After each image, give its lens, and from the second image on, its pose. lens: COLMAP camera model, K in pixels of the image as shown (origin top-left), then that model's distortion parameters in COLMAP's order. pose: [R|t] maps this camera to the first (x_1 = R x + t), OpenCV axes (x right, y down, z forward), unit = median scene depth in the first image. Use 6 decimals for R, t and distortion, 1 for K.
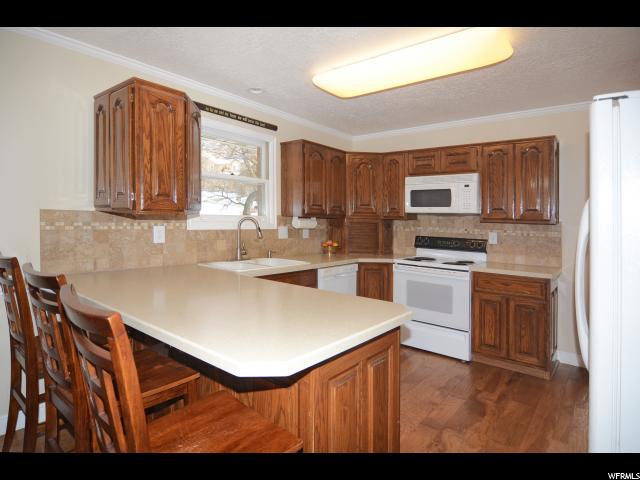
lens RADIAL K [[360.2, 0, 320.2], [0, 360.2, 238.9], [0, 0, 1]] dist [0.006658, 0.002021]
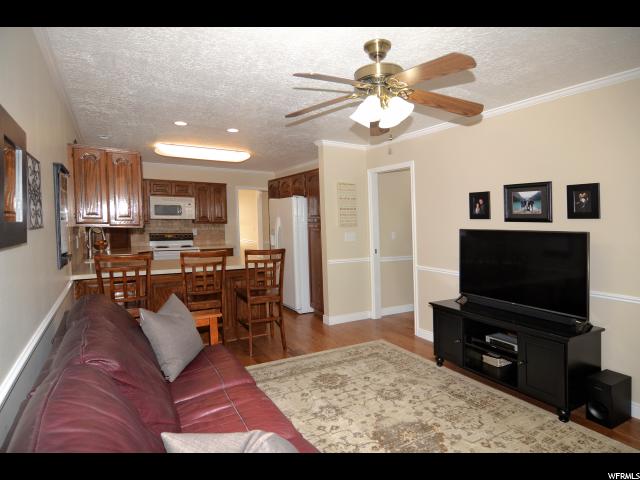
lens RADIAL K [[360.2, 0, 319.6], [0, 360.2, 240.0], [0, 0, 1]] dist [0.006658, 0.002021]
pose [[0.350994, -0.069268, 0.933812, -0.985509], [0.052611, 0.997144, 0.054191, -0.026584], [-0.934899, 0.030108, 0.353635, -0.240486]]
